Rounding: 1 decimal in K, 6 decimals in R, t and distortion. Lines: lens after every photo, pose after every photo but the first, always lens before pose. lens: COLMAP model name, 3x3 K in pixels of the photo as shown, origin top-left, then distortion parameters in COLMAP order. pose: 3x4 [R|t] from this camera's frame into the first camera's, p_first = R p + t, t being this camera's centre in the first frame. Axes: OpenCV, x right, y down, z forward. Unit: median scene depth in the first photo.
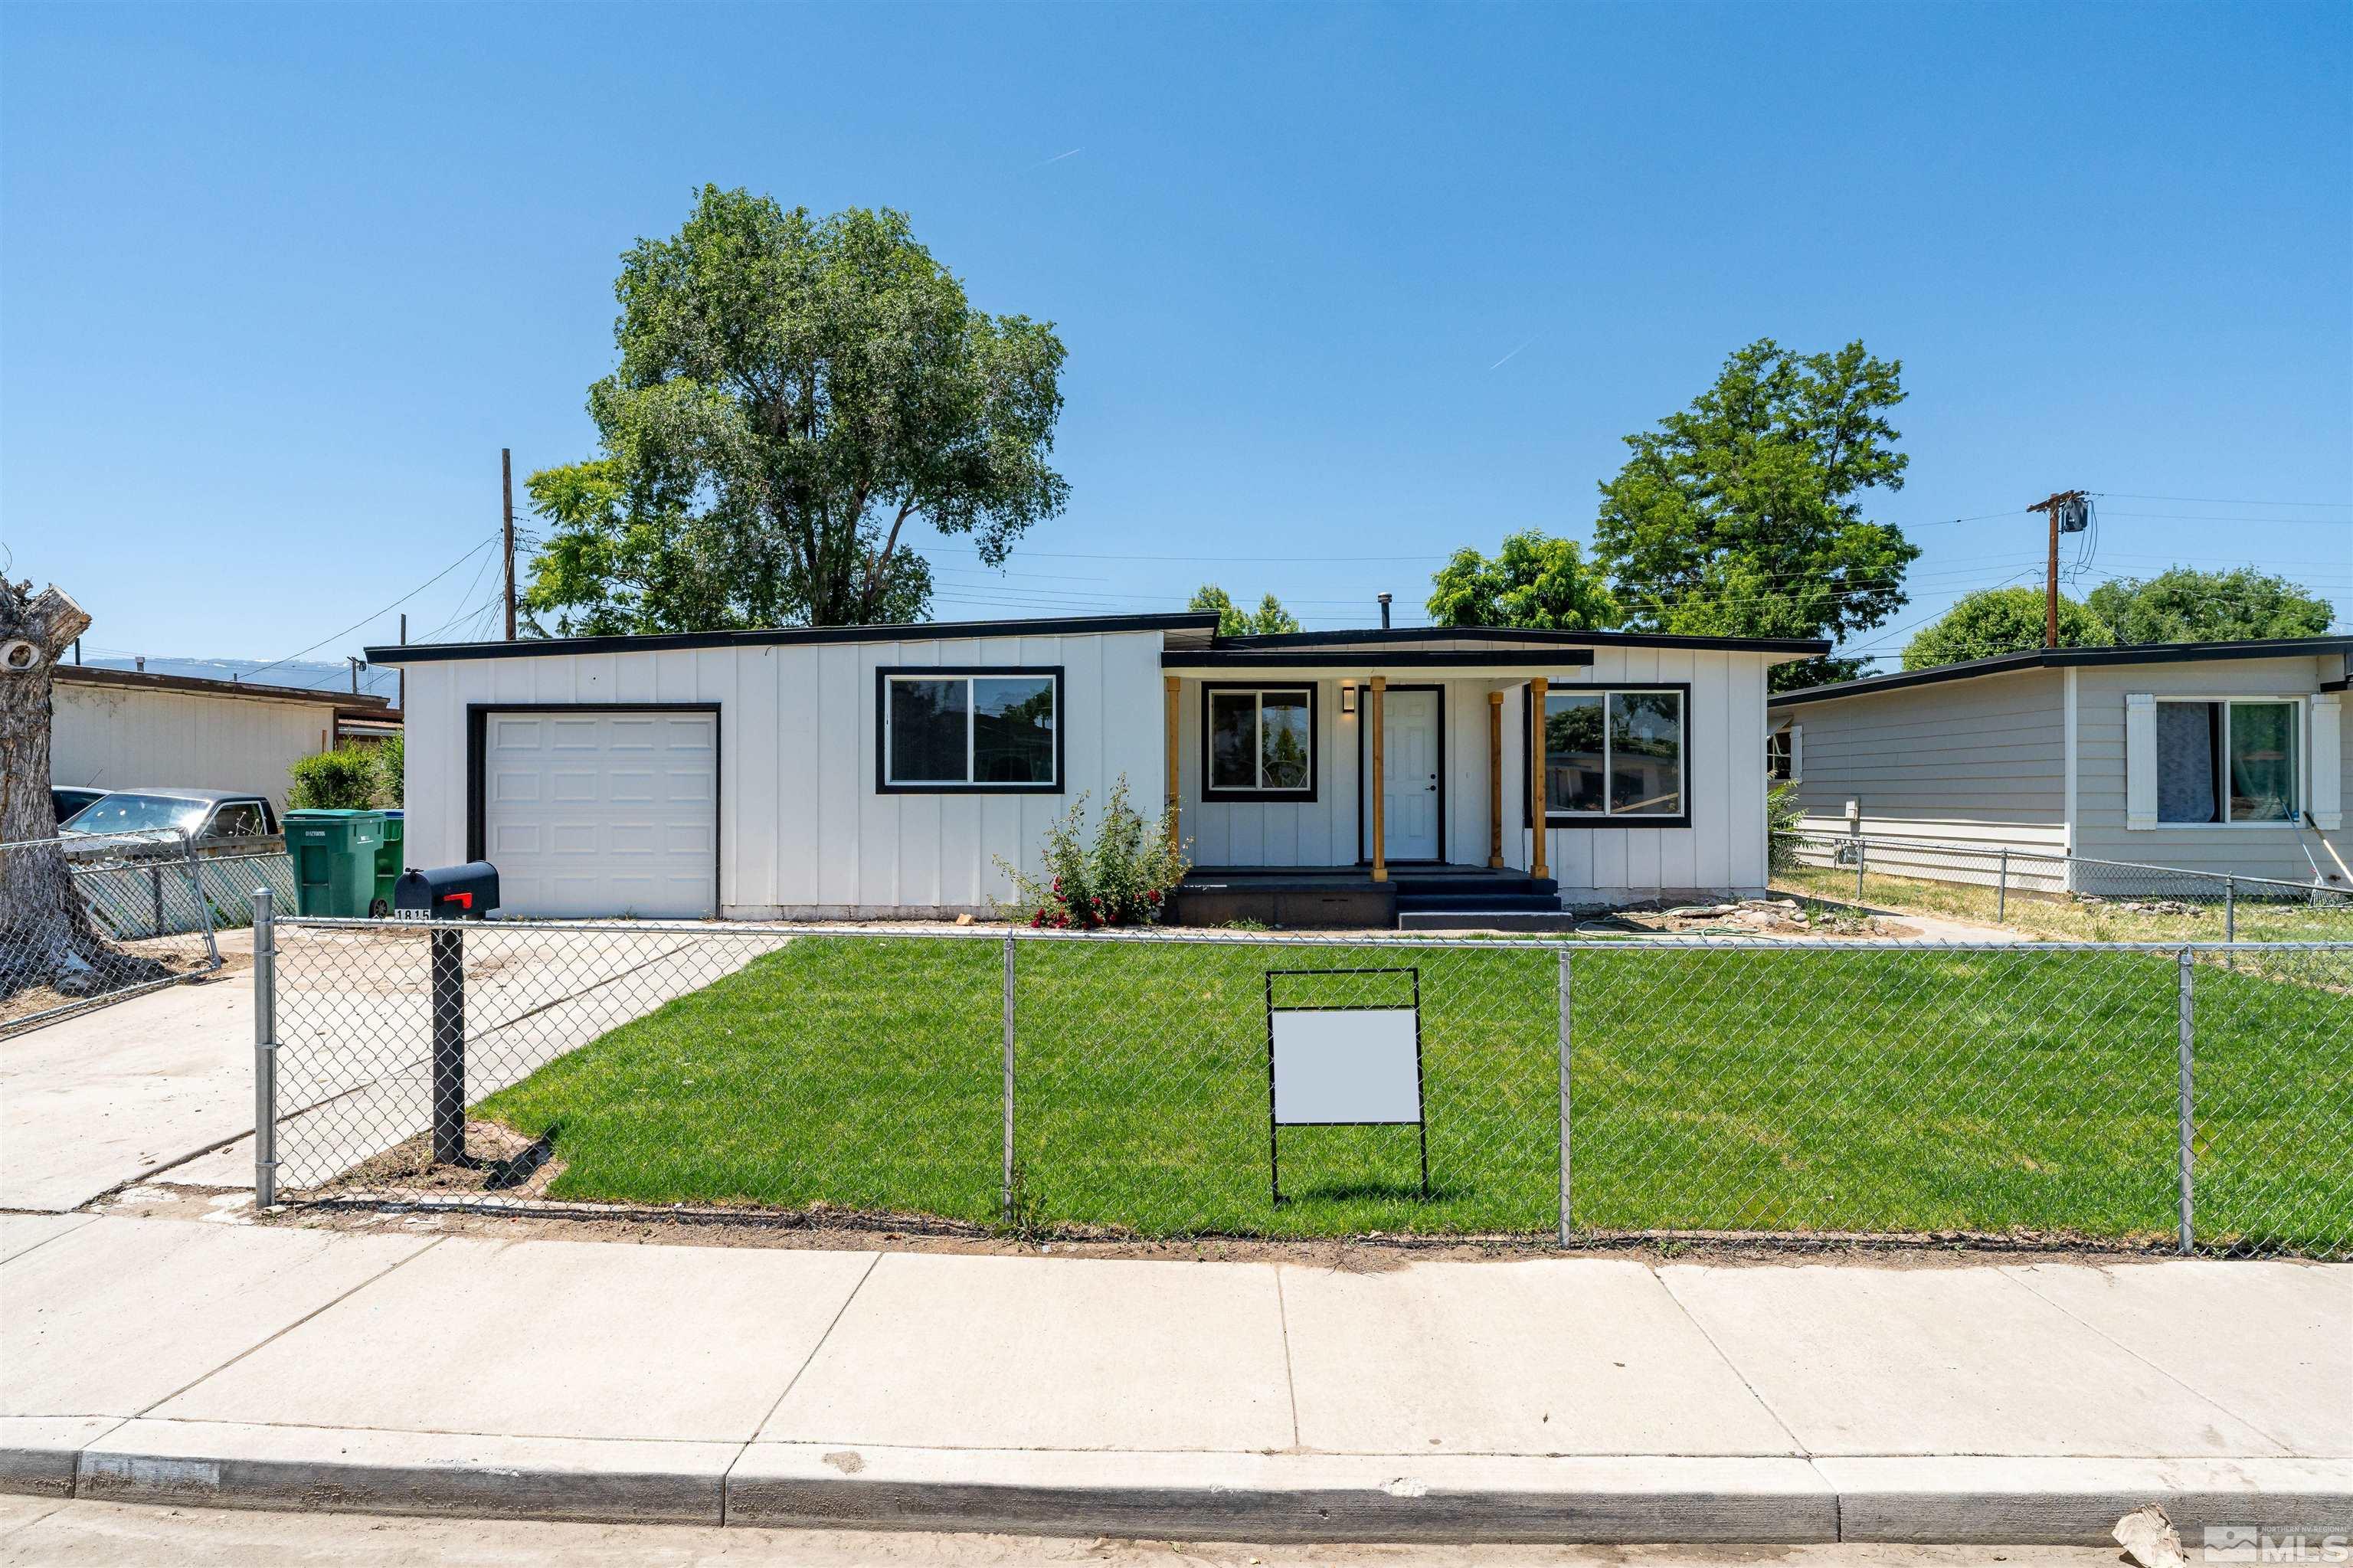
lens RADIAL K [[1204.6, 0, 1232.1], [0, 1204.6, 788.1], [0, 0, 1]] dist [-0.001848, -0.000470]
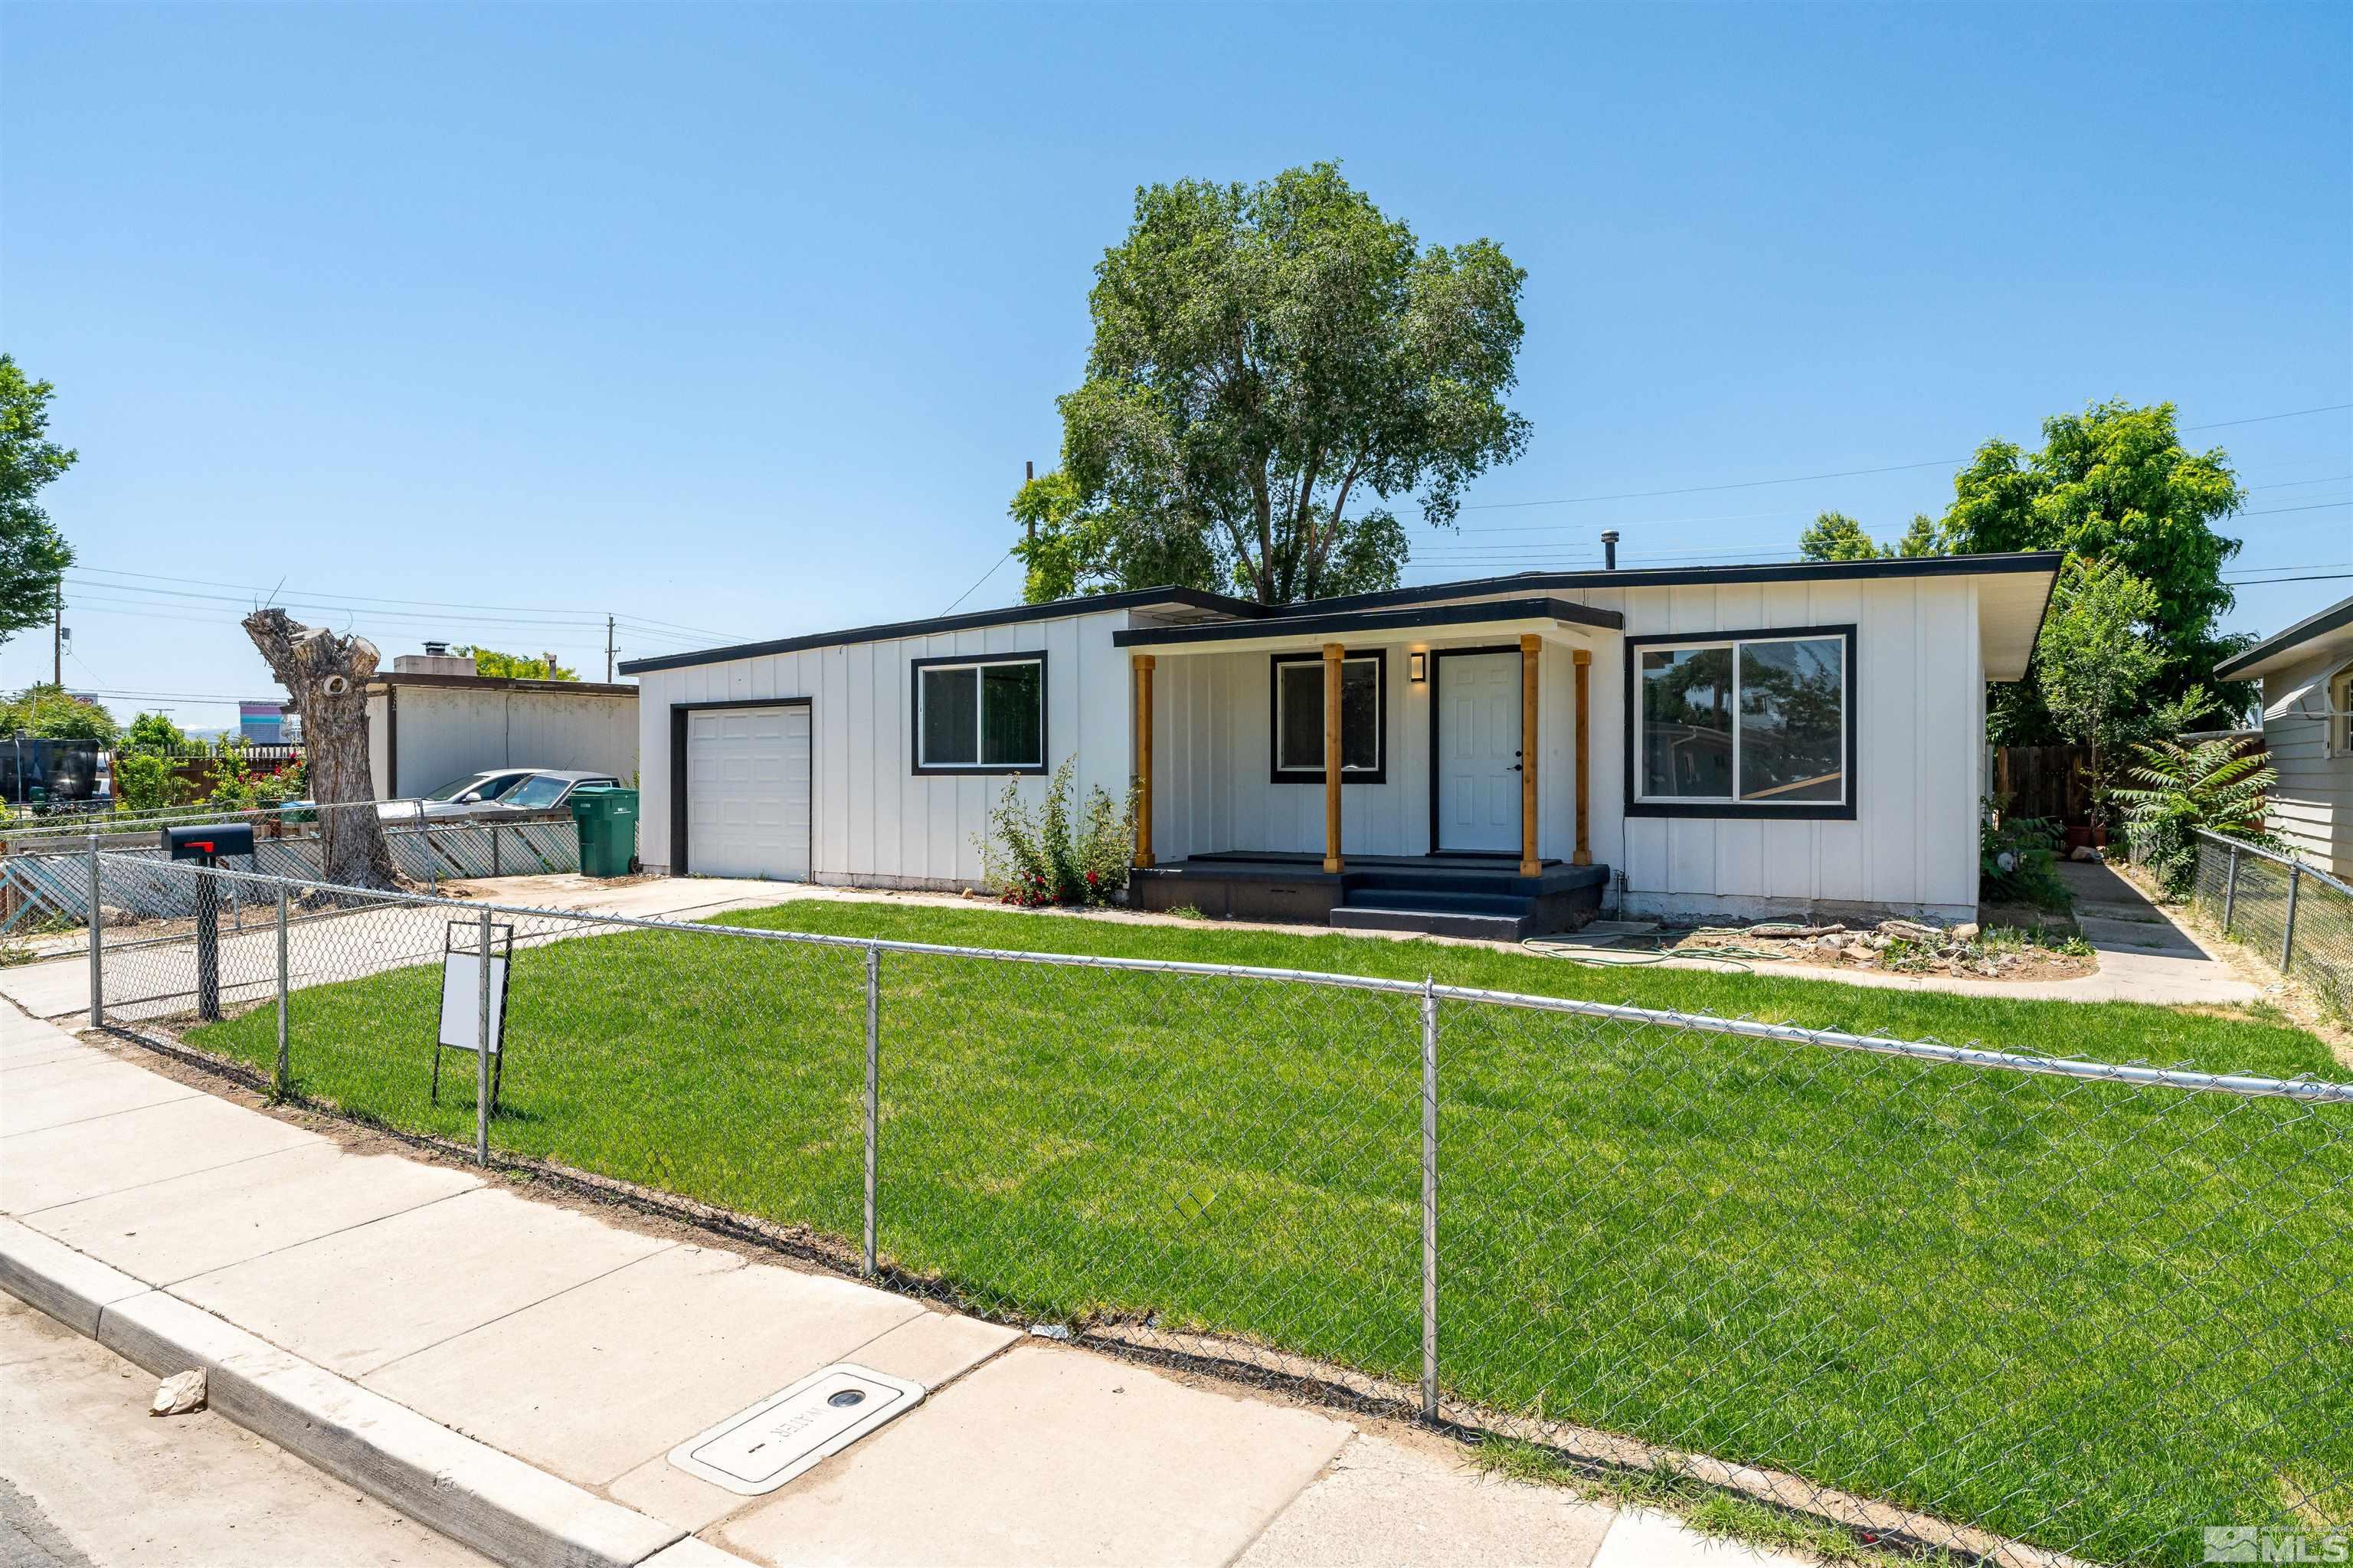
lens RADIAL K [[1358.4, 0, 1214.7], [0, 1358.4, 784.8], [0, 0, 1]] dist [0.000478, 0.000280]
pose [[0.843520, 0.003044, -0.537088, 0.498593], [0.004062, 0.999919, 0.012048, -0.000228], [0.537082, -0.012344, 0.843440, 0.085486]]
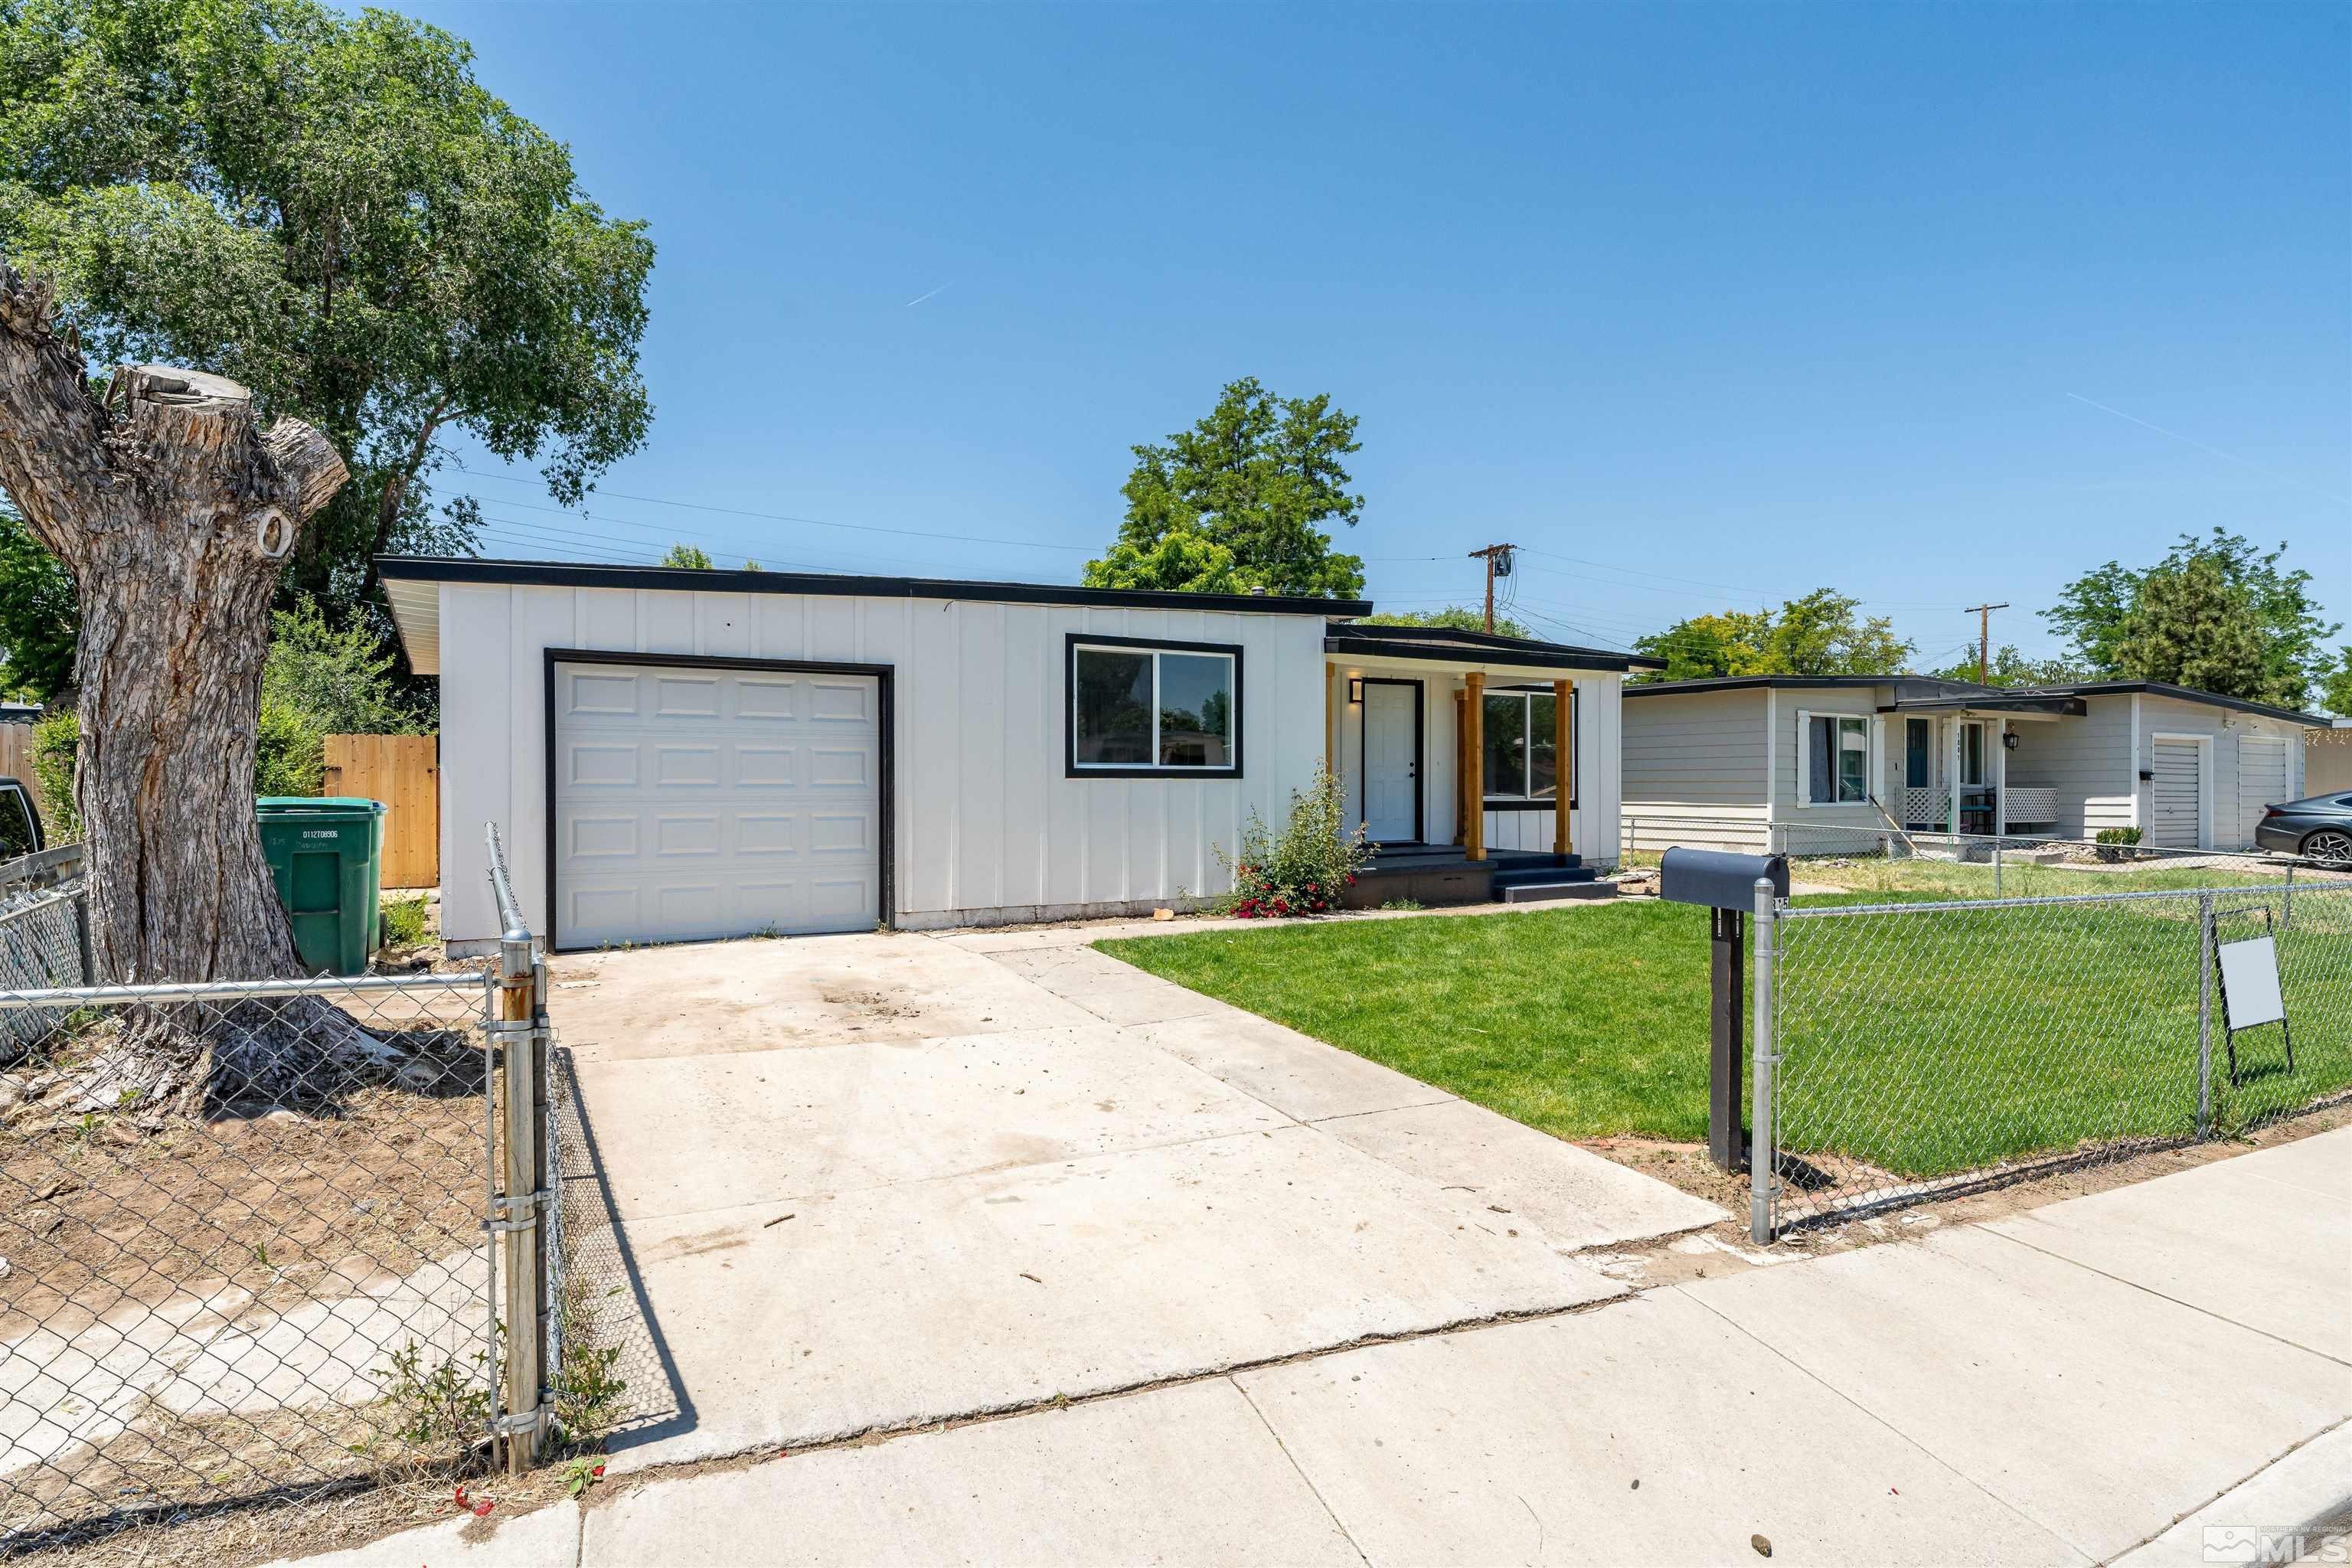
lens RADIAL K [[1204.0, 0, 1231.6], [0, 1204.0, 788.1], [0, 0, 1]] dist [-0.001848, -0.000470]
pose [[0.857677, 0.000309, 0.514188, -0.533296], [-0.005274, 0.999953, 0.008196, 0.003823], [-0.514161, -0.009742, 0.857638, 0.150042]]
